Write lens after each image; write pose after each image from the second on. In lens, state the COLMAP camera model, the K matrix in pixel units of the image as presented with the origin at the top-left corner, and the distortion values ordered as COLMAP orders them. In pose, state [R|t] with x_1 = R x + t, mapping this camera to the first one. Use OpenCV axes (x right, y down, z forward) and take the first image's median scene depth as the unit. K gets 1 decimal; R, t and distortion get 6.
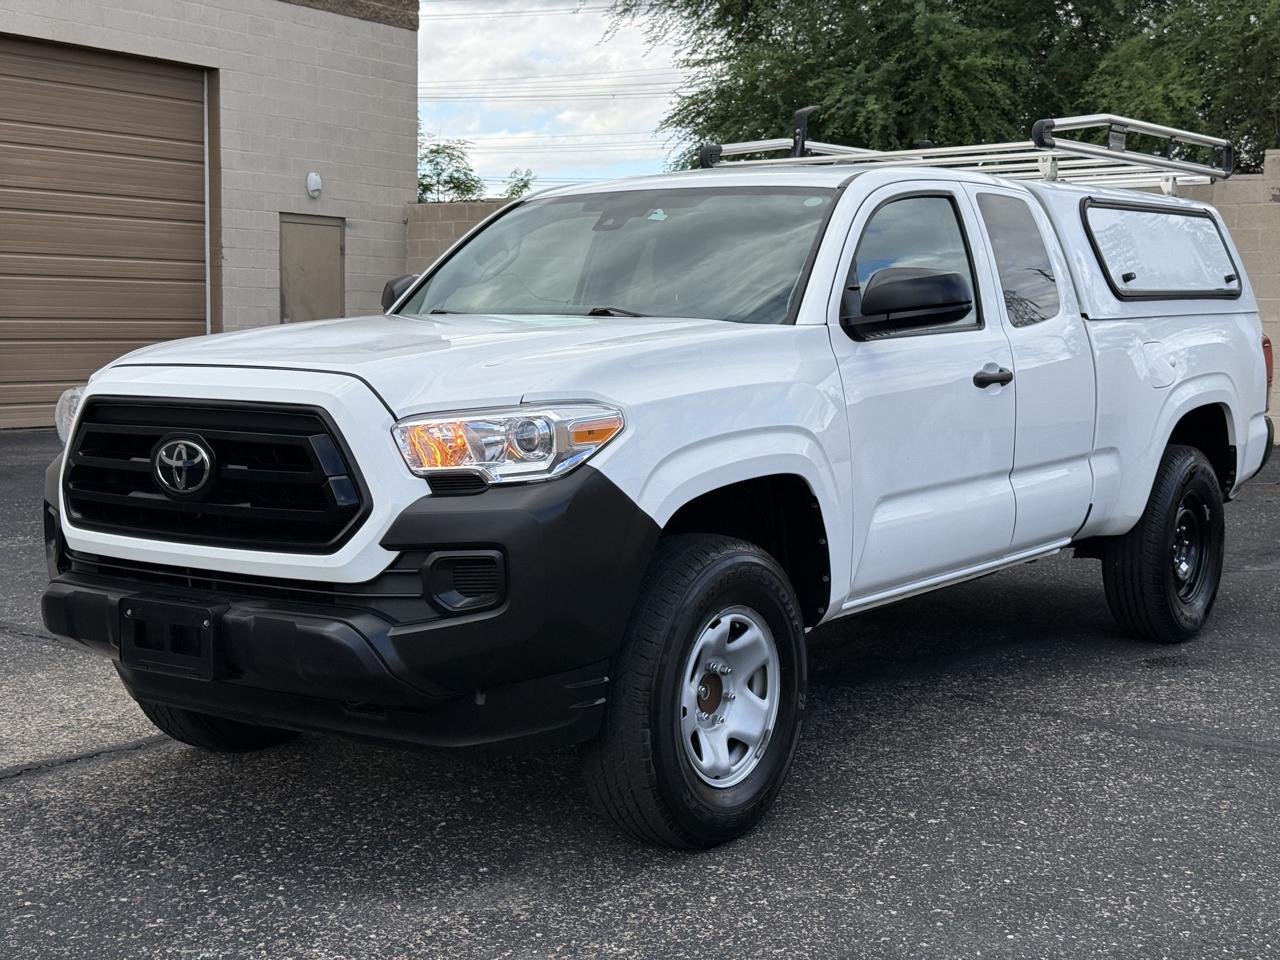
lens RADIAL K [[1792.7, 0, 648.3], [0, 1792.7, 483.9], [0, 0, 1]] dist [0.125232, -0.066794]
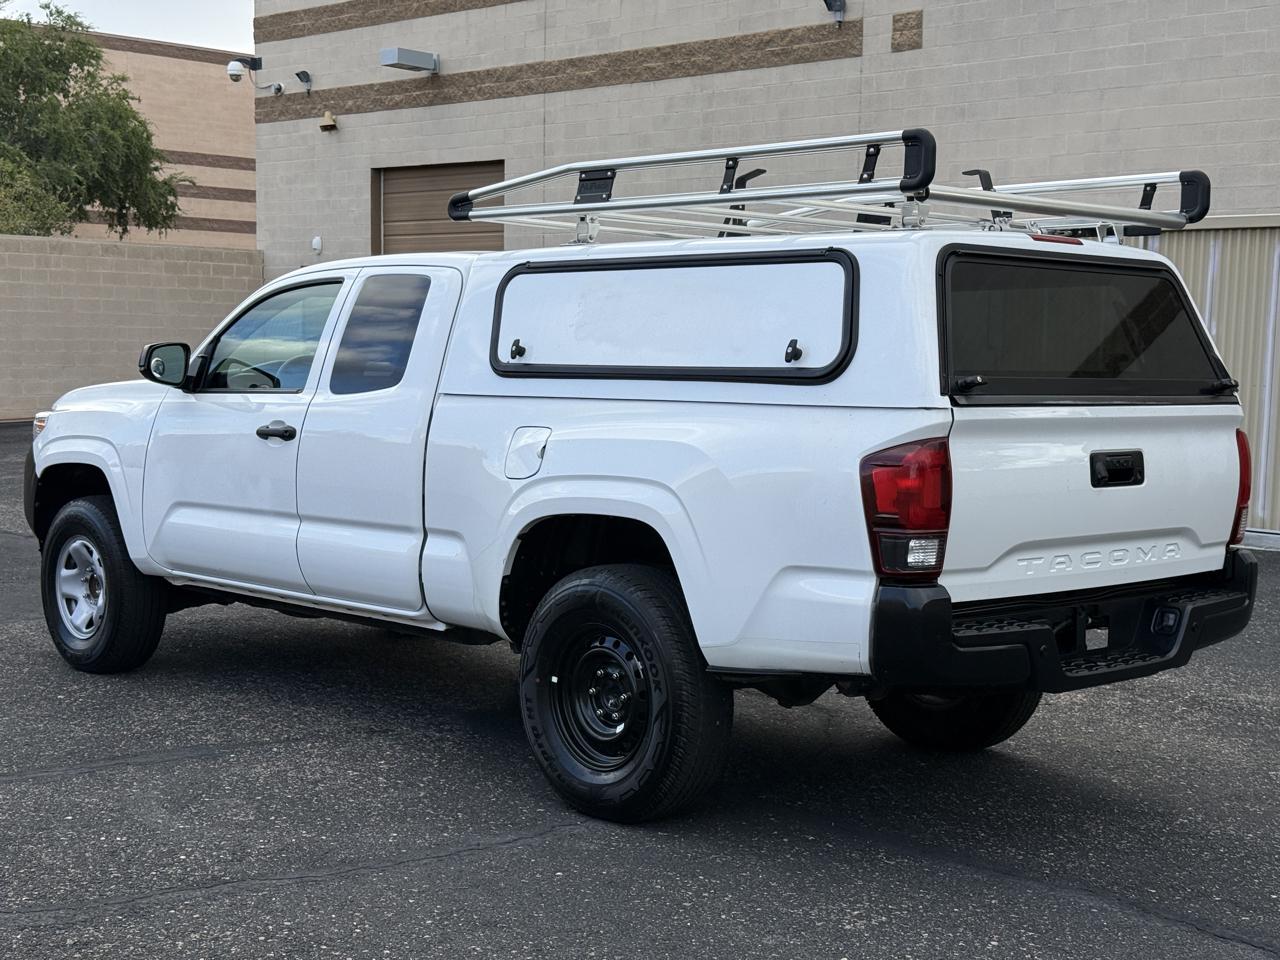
lens RADIAL K [[1792.4, 0, 640.0], [0, 1792.4, 480.0], [0, 0, 1]] dist [0.135669, -0.116355]
pose [[-0.193602, 0.059378, -0.979282, 1.326160], [-0.116738, 0.989681, 0.083088, -0.156186], [0.974110, 0.130405, -0.184672, 1.463718]]
